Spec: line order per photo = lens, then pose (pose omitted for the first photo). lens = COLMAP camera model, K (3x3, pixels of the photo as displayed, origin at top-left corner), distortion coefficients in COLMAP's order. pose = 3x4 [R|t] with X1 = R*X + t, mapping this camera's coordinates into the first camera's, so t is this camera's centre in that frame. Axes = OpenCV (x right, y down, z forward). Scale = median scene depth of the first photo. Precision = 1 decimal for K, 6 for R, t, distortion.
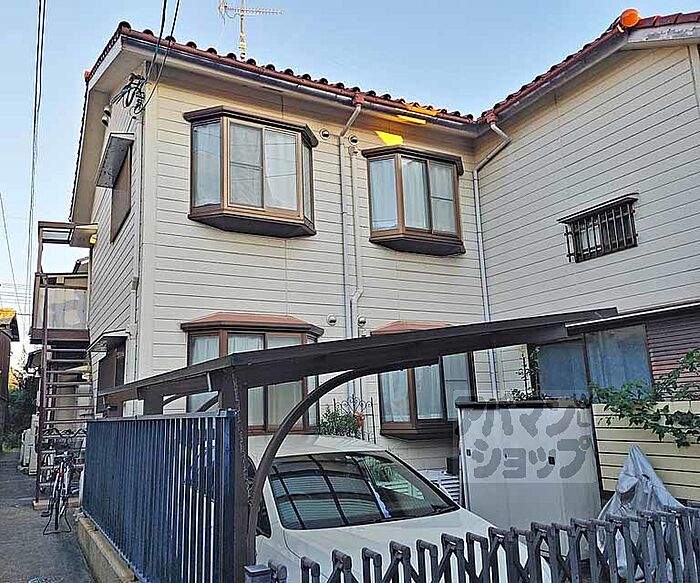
lens RADIAL K [[568.8, 0, 315.3], [0, 568.8, 290.1], [0, 0, 1]] dist [0.085695, -0.129717]
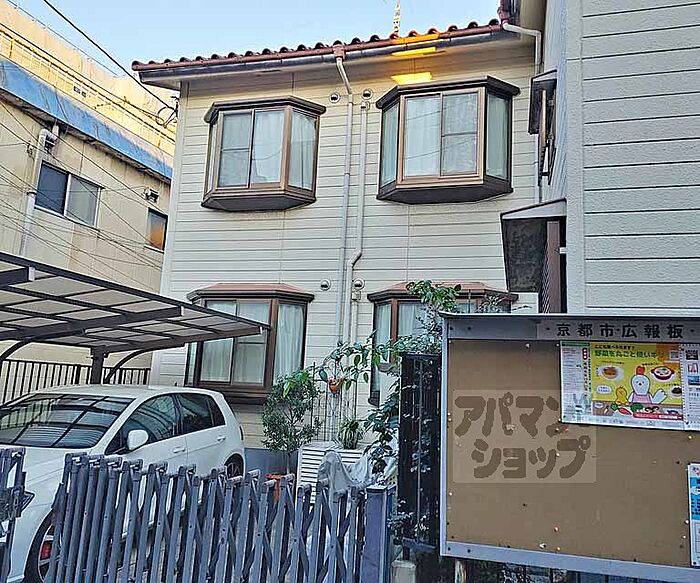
lens RADIAL K [[526.5, 0, 373.9], [0, 526.5, 292.1], [0, 0, 1]] dist [0.009389, 0.002035]
pose [[0.765176, -0.042367, -0.642426, 0.677692], [0.076740, 0.996721, 0.025671, 0.047344], [0.639232, -0.068943, 0.765918, 0.341697]]
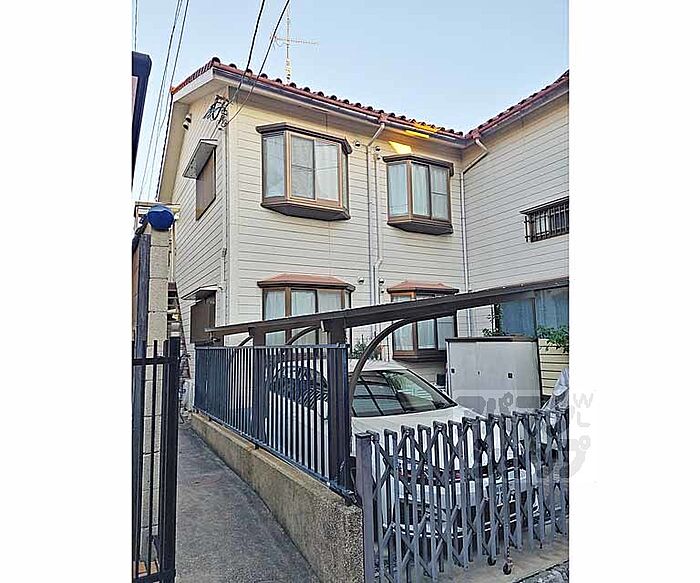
lens RADIAL K [[428.4, 0, 345.0], [0, 428.4, 296.4], [0, 0, 1]] dist [0.069684, -0.095151]
pose [[0.998661, 0.010785, 0.050589, -0.063455], [-0.015883, 0.994711, 0.101476, -0.014988], [-0.049227, -0.102144, 0.993551, -0.065458]]
